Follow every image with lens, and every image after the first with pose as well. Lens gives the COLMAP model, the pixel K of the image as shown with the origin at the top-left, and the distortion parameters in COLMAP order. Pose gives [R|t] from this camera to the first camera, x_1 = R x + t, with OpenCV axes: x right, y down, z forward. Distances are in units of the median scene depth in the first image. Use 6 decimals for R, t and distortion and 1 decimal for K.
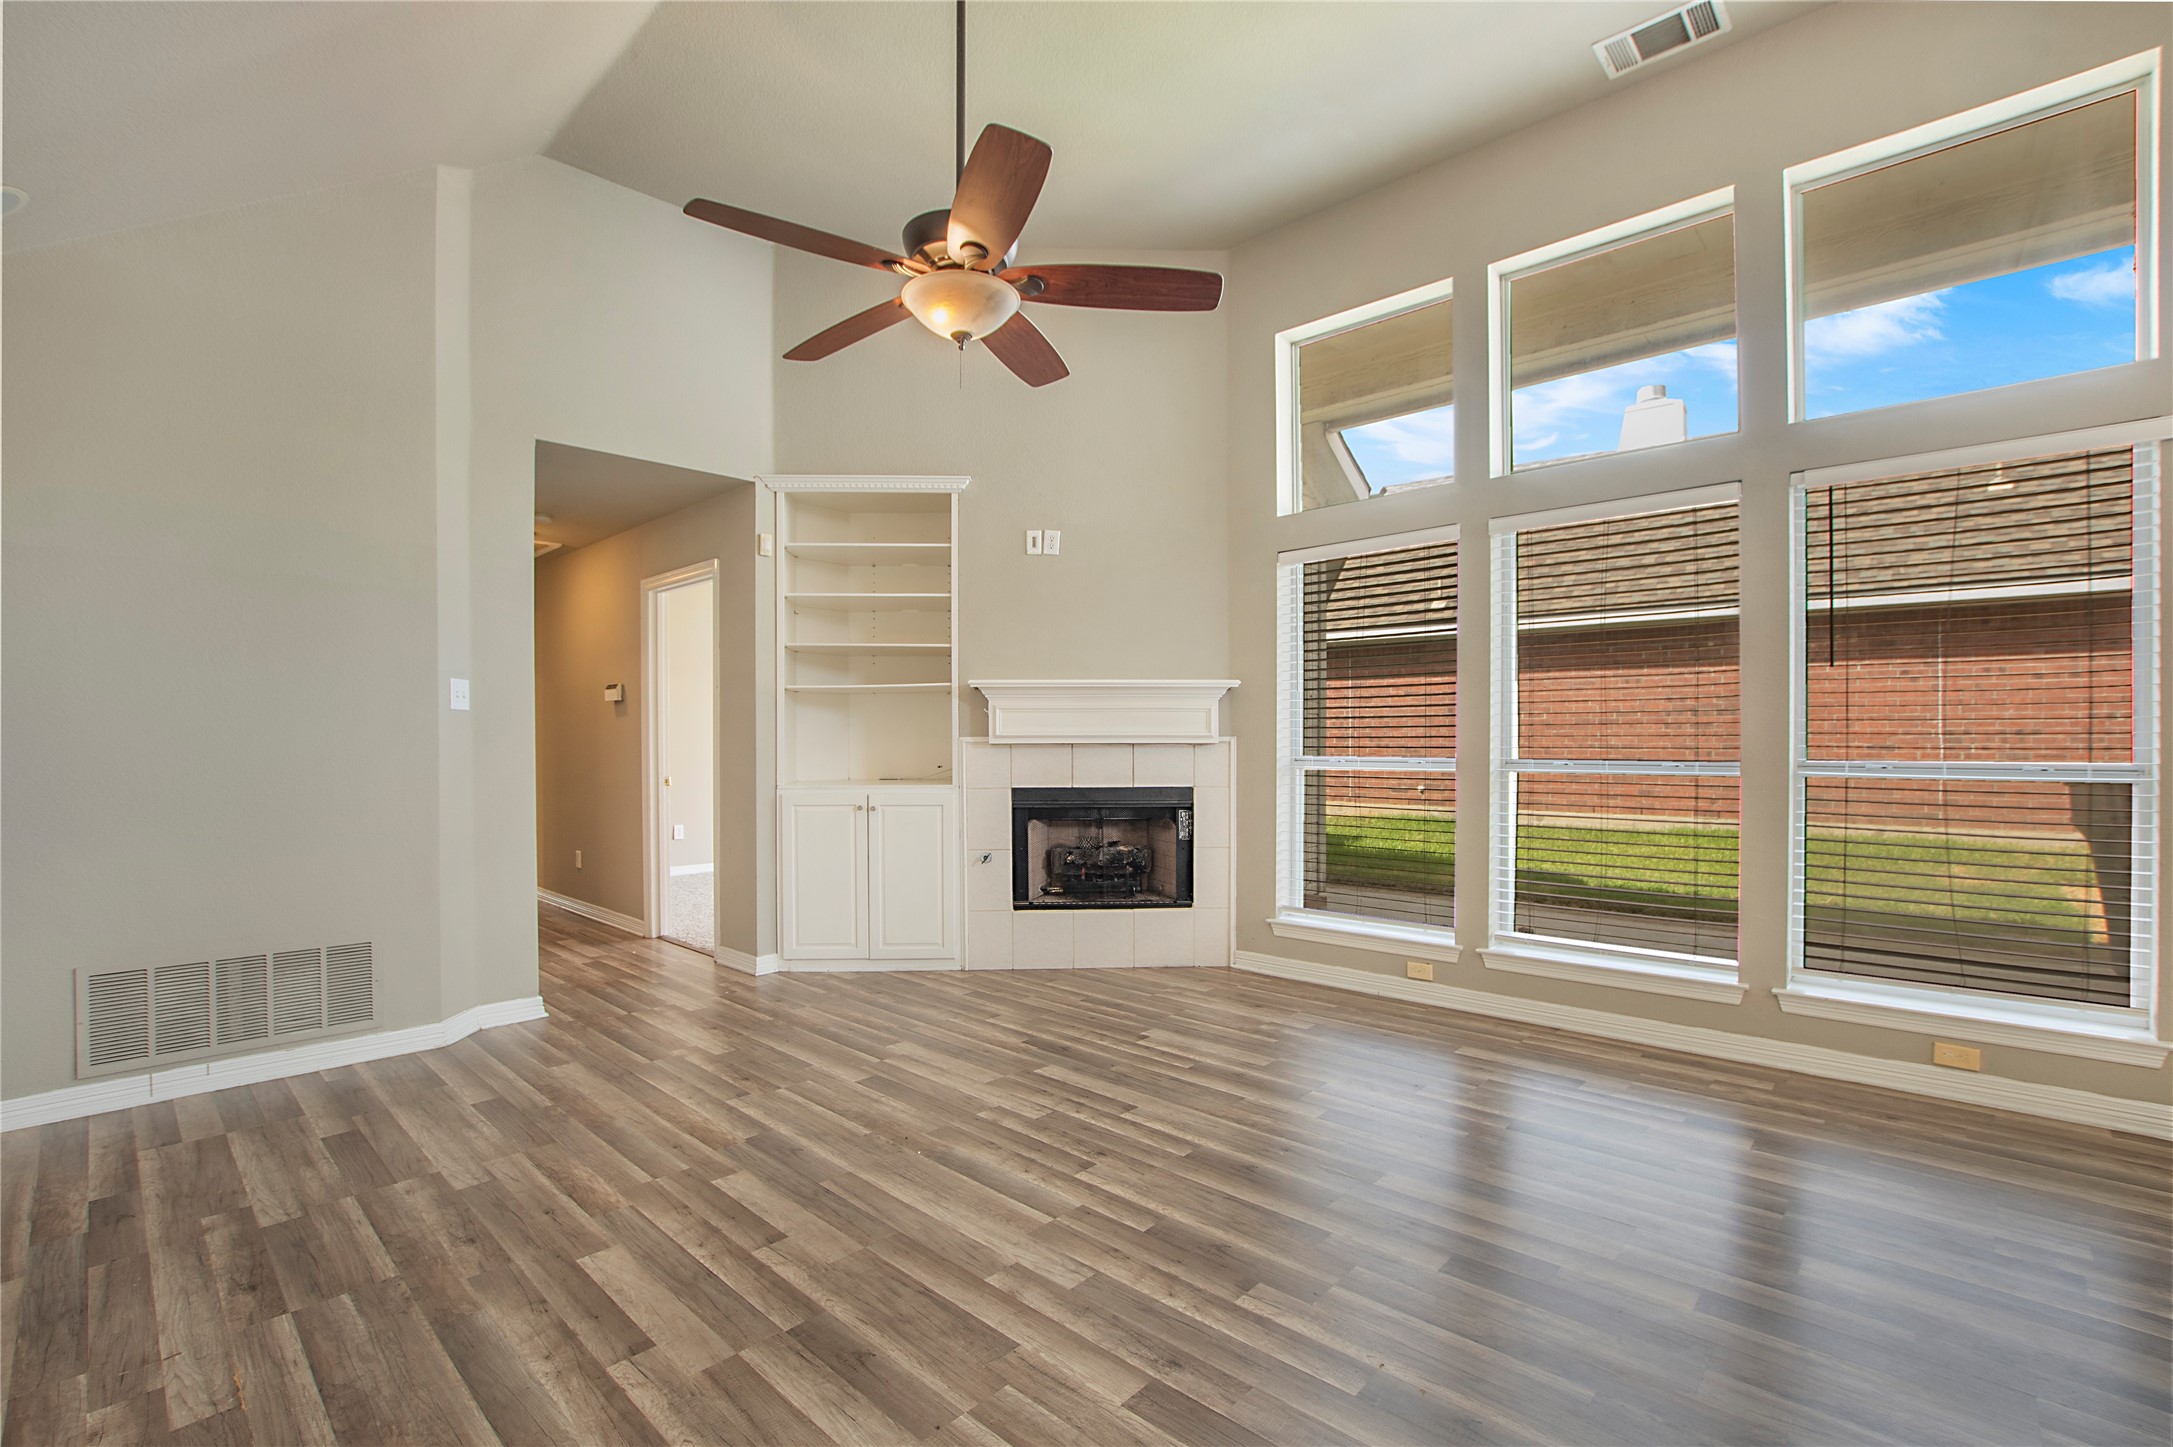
lens RADIAL K [[958.7, 0, 1079.6], [0, 958.7, 736.2], [0, 0, 1]] dist [-0.025277, 0.003296]
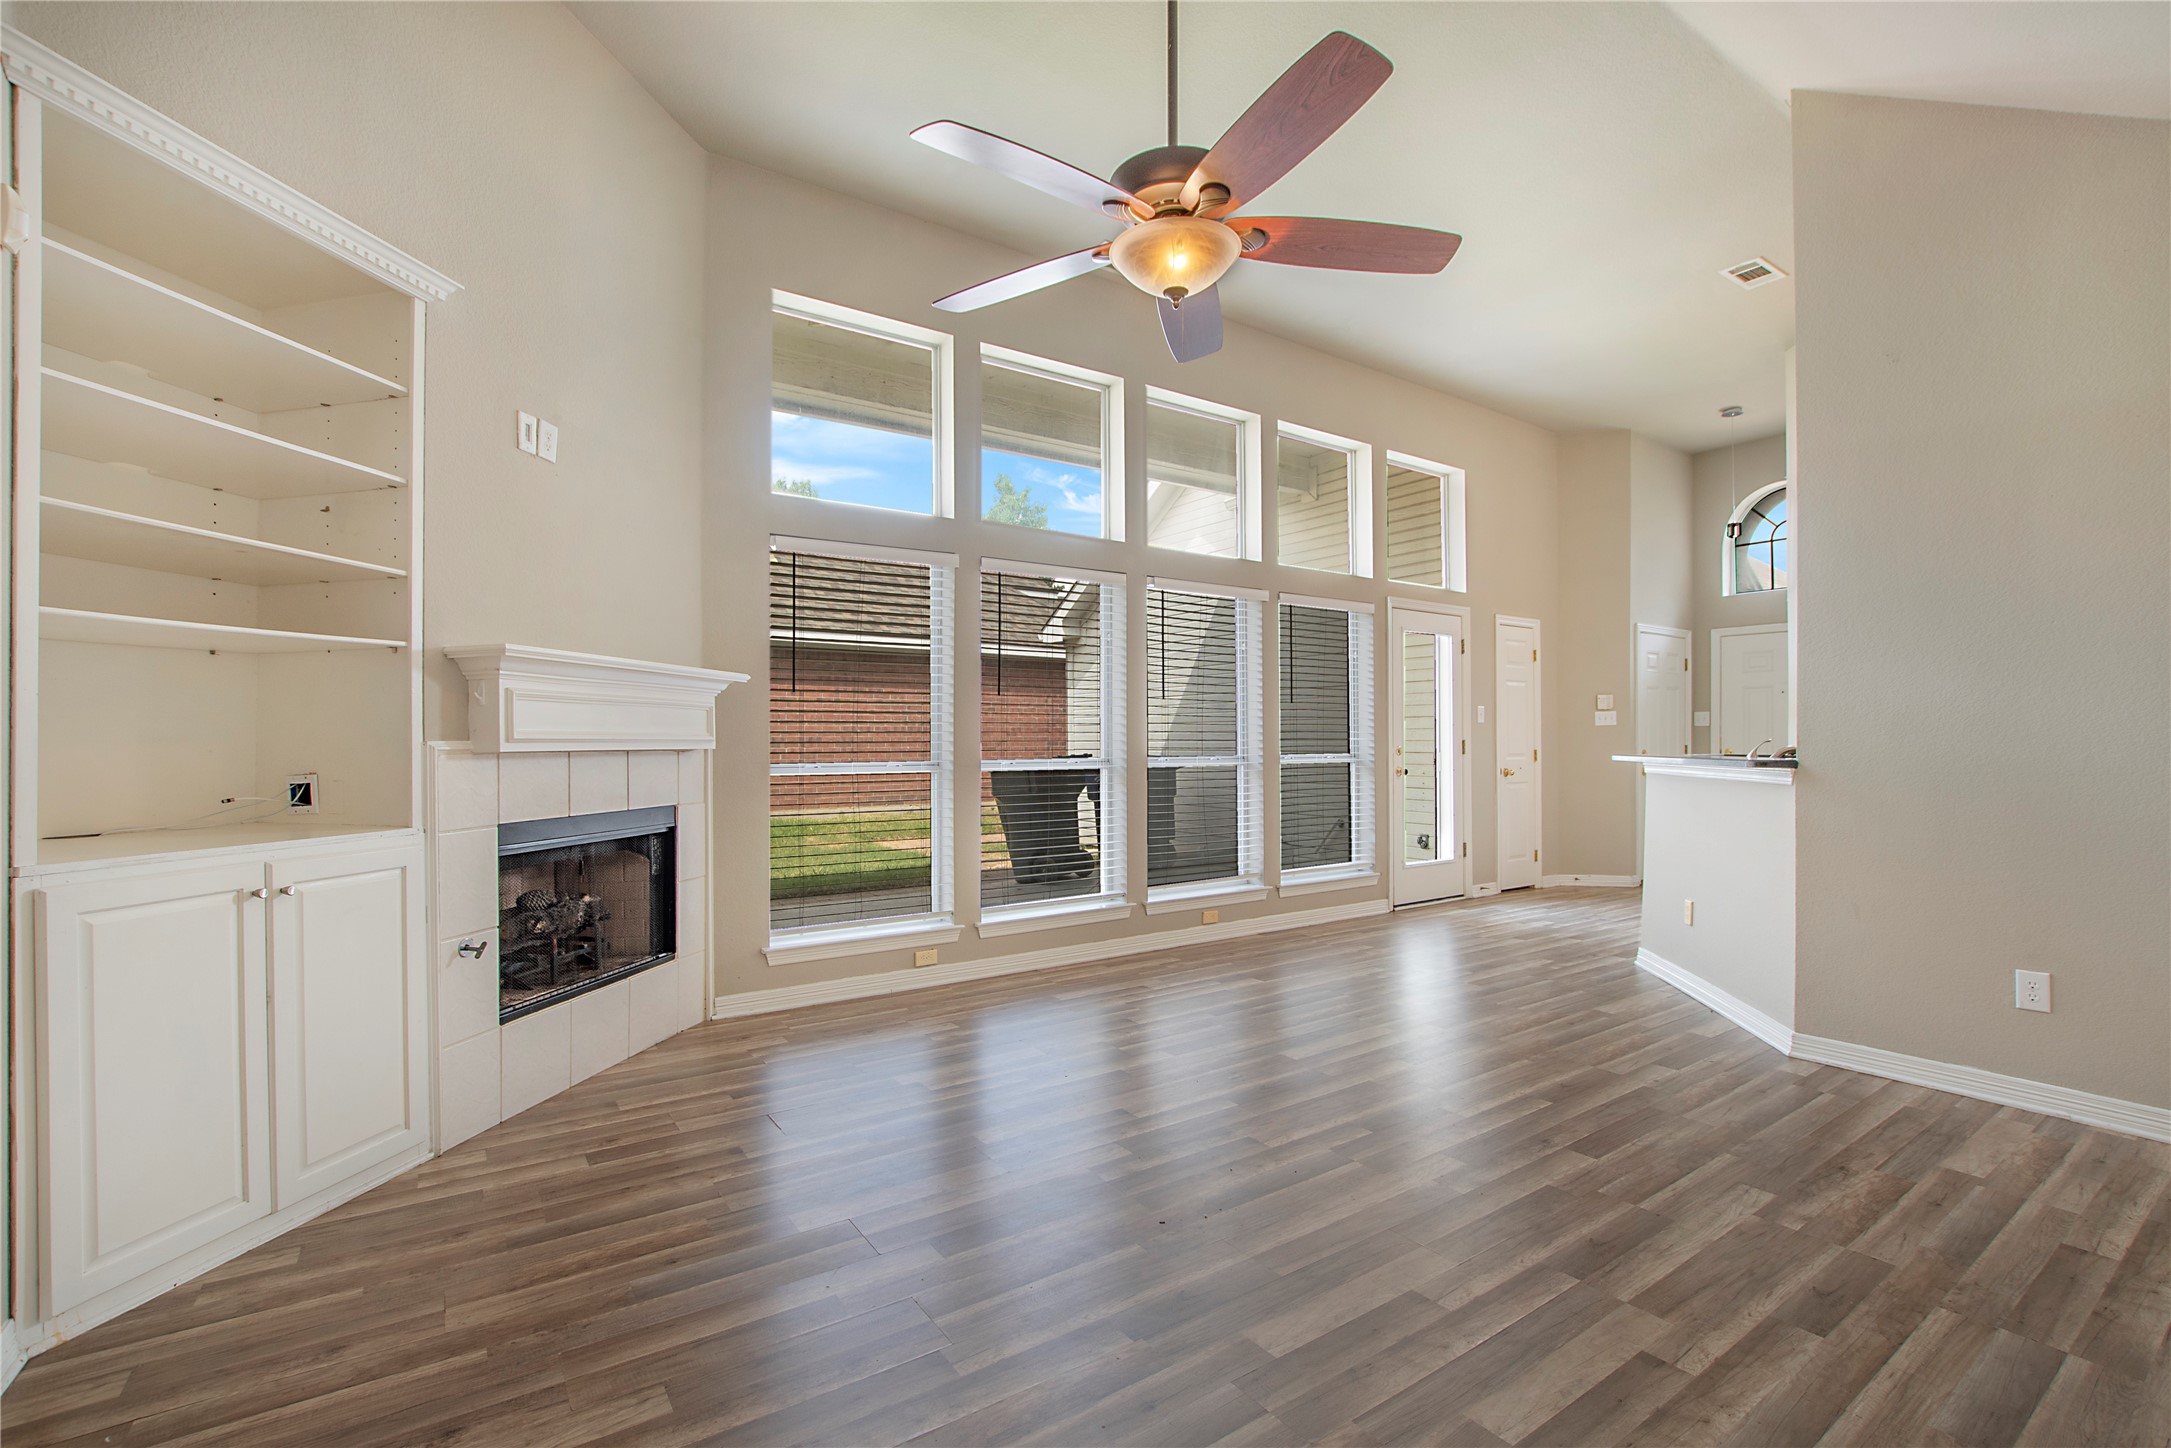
lens RADIAL K [[957.8, 0, 1086.6], [0, 957.8, 732.3], [0, 0, 1]] dist [-0.025277, 0.003296]
pose [[0.210861, 0.013759, 0.977419, -0.803823], [-0.002753, 0.999905, -0.013482, 0.004276], [-0.977512, 0.000152, 0.210879, 0.707285]]
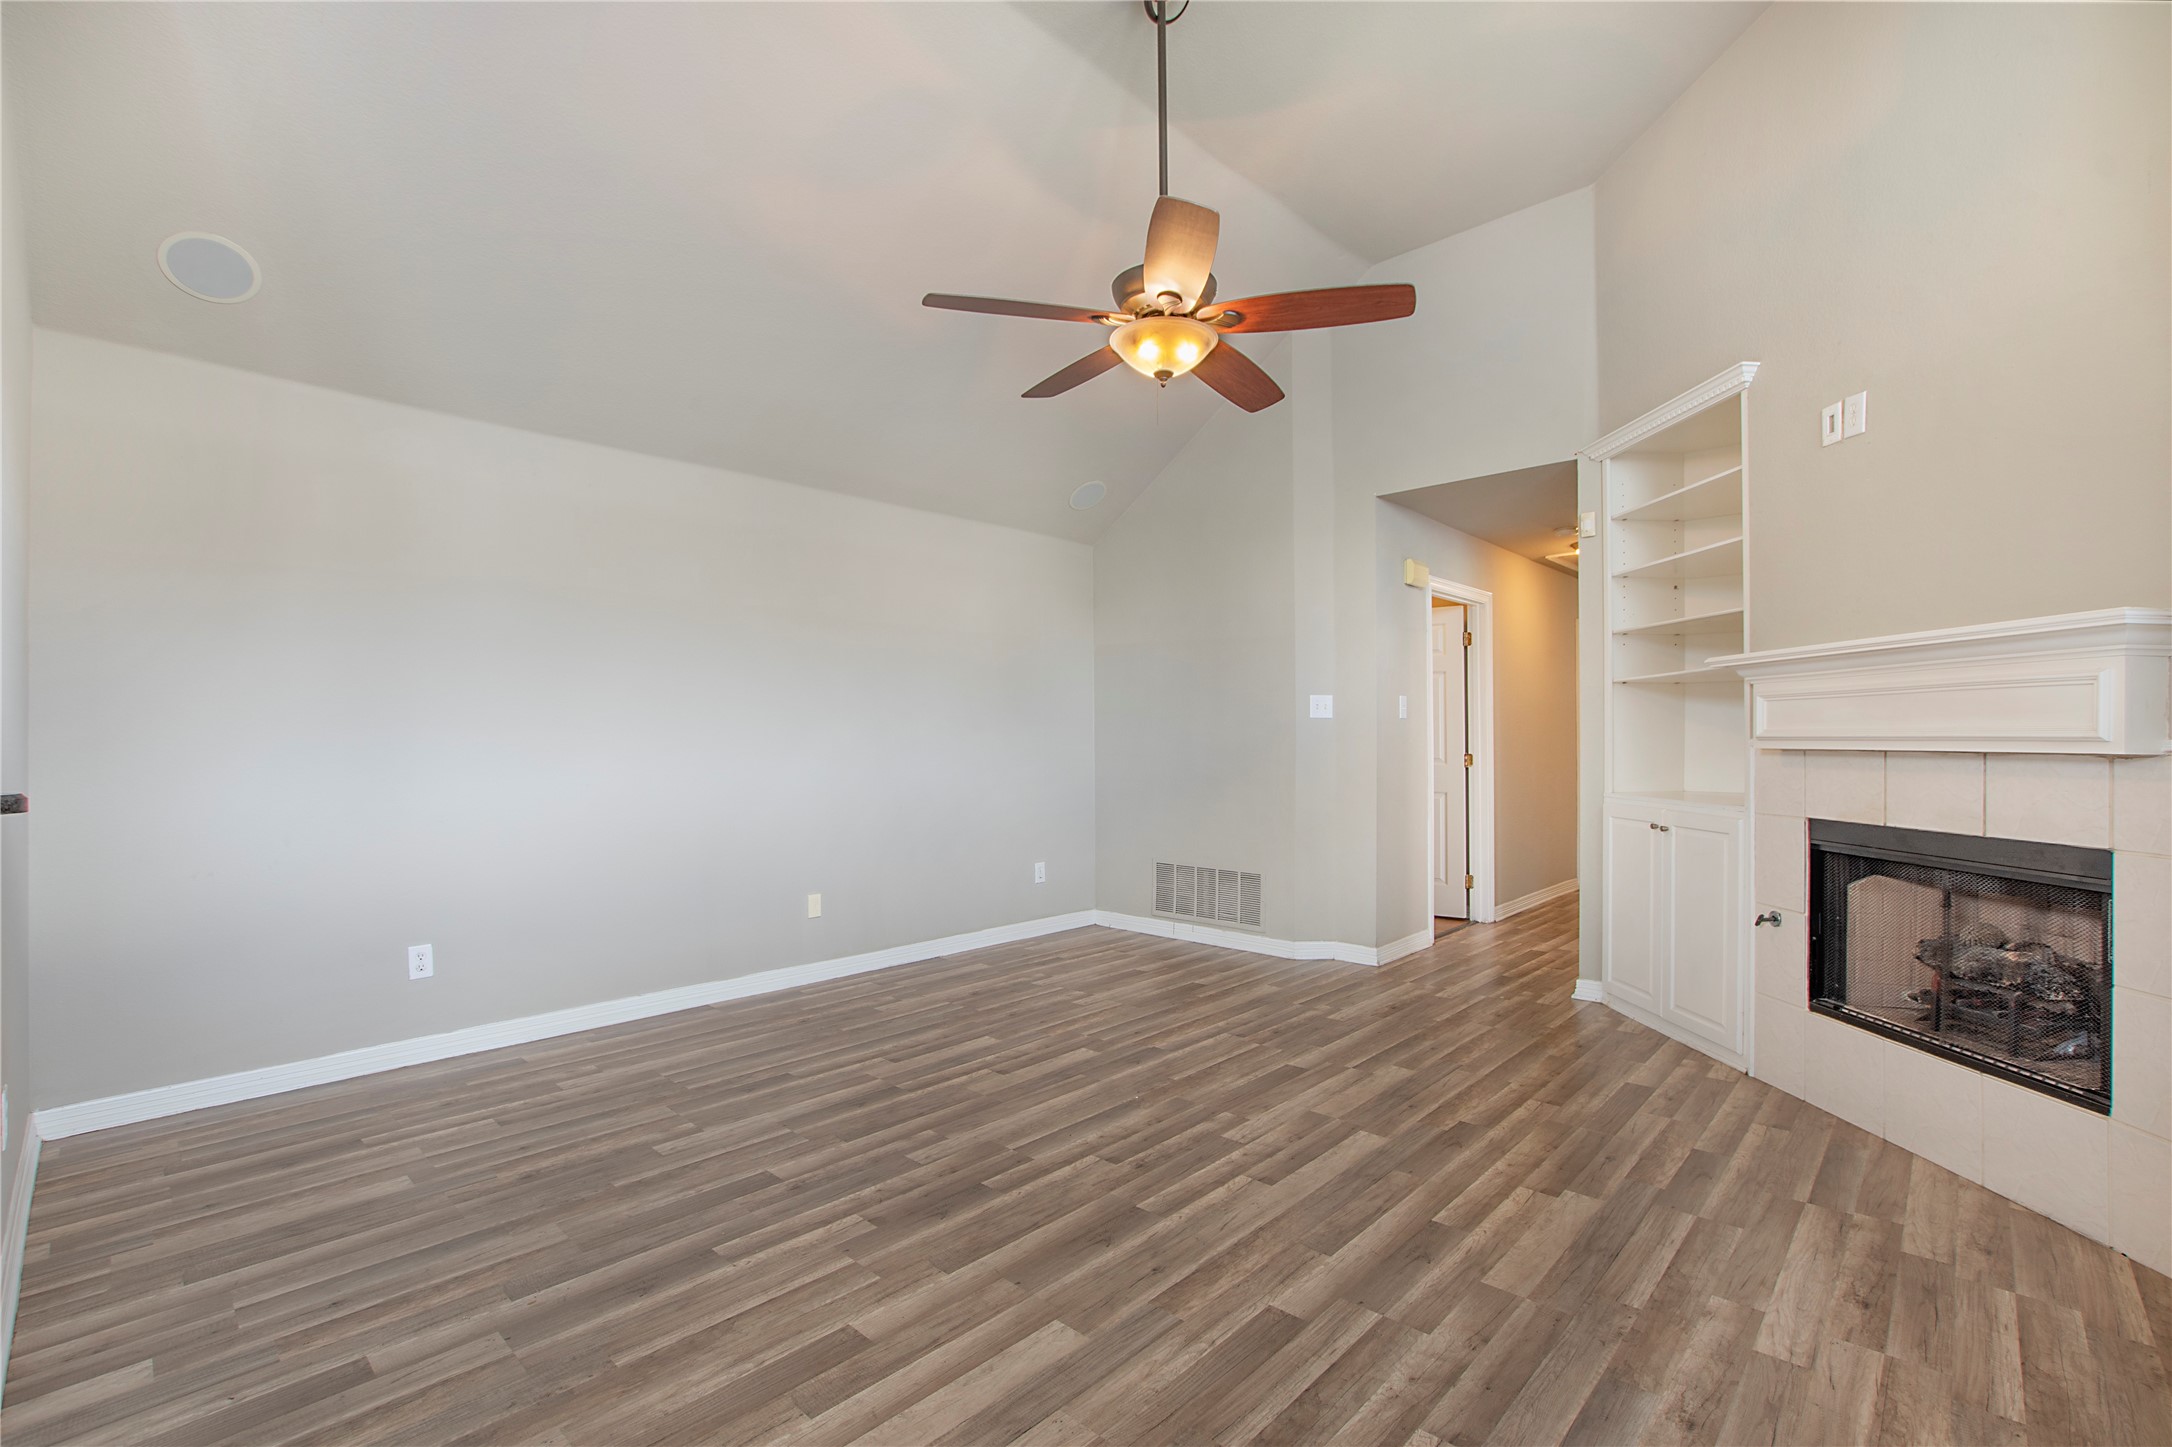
lens RADIAL K [[958.2, 0, 1106.8], [0, 958.2, 738.2], [0, 0, 1]] dist [-0.025277, 0.003296]
pose [[0.016303, 0.002918, -0.999863, 0.767019], [0.007296, 0.999969, 0.003038, -0.006380], [0.999840, -0.007344, 0.016281, 0.726007]]
